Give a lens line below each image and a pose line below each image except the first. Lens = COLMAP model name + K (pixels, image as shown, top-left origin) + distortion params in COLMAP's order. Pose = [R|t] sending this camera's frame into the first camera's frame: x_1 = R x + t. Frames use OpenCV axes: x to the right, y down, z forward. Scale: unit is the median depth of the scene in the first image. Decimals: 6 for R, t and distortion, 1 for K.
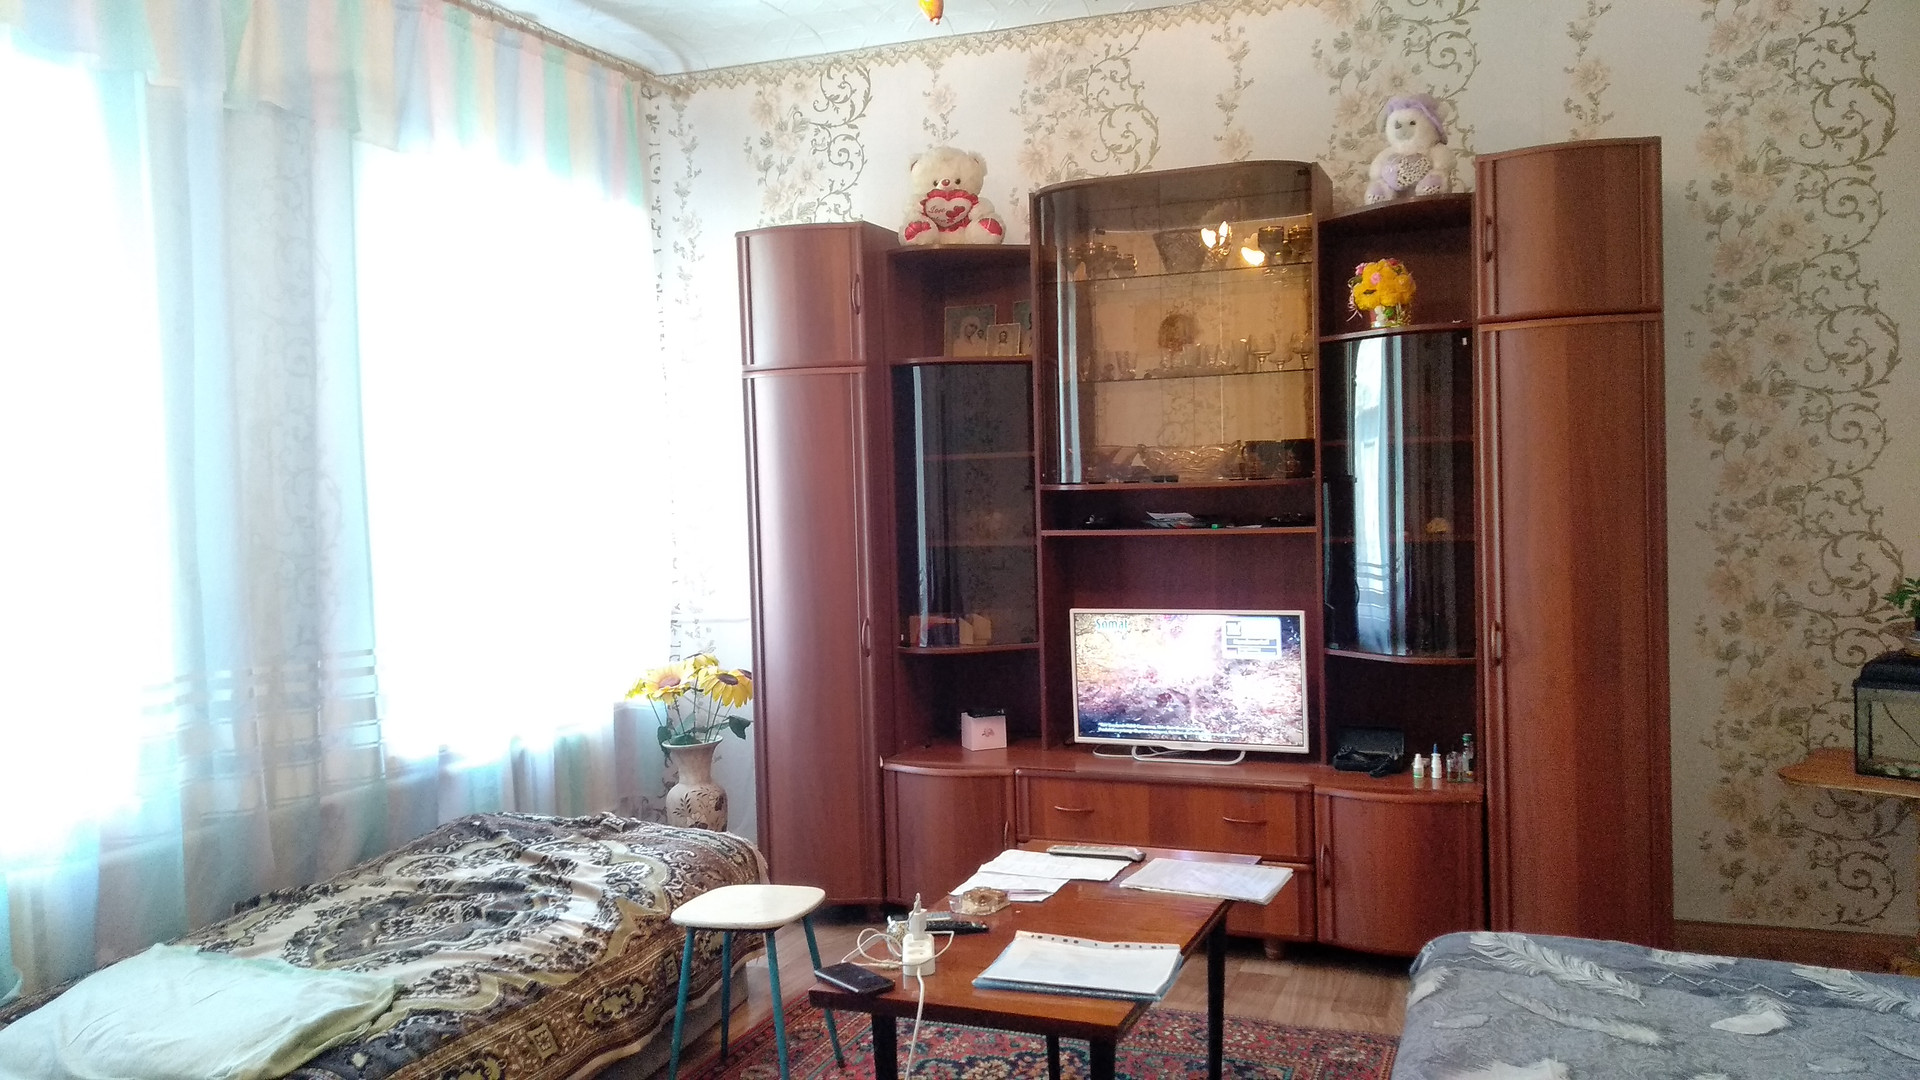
lens RADIAL K [[1485.3, 0, 960.0], [0, 1485.3, 540.0], [0, 0, 1]] dist [0.083729, -0.127070]
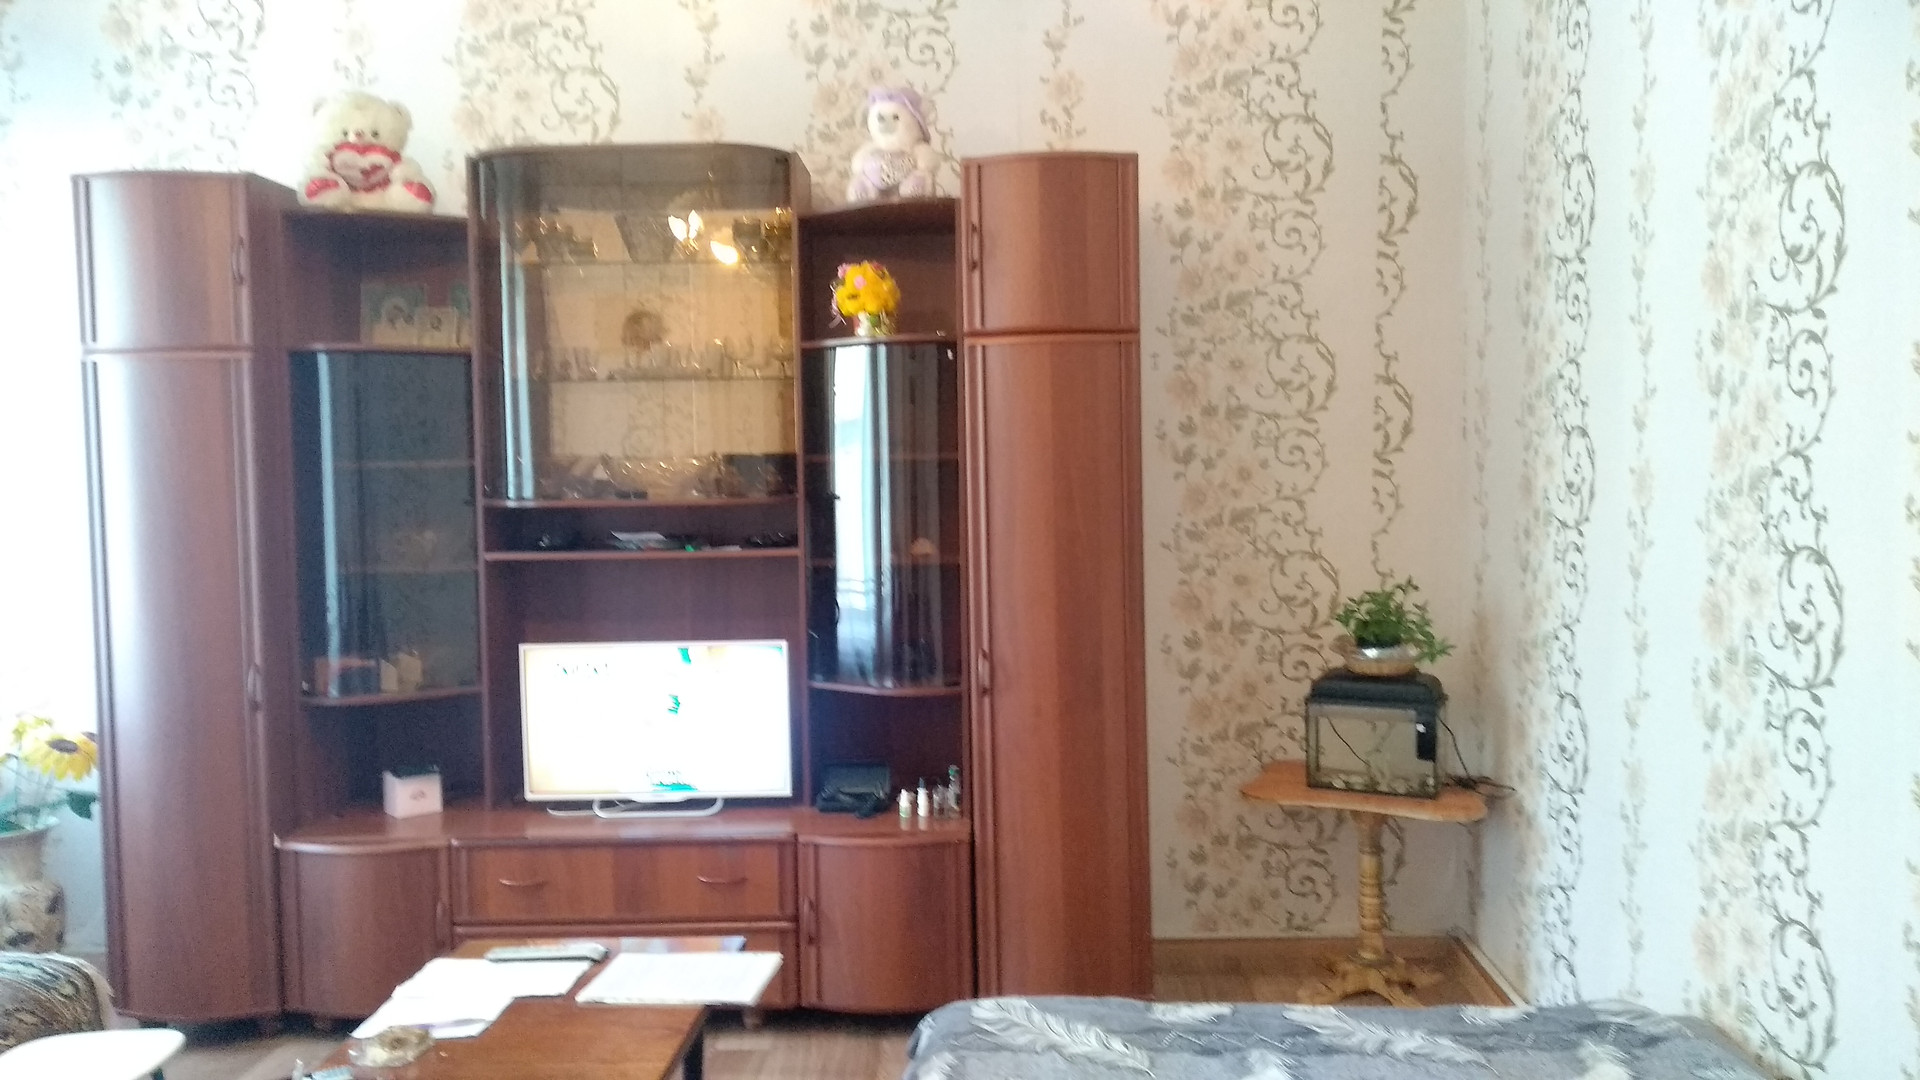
lens RADIAL K [[1493.9, 0, 948.7], [0, 1493.9, 551.0], [0, 0, 1]] dist [0.089340, -0.148156]
pose [[0.940393, -0.005023, 0.340052, 0.012189], [0.002820, 0.999972, 0.006973, -0.013608], [-0.340078, -0.005598, 0.940381, 0.102943]]
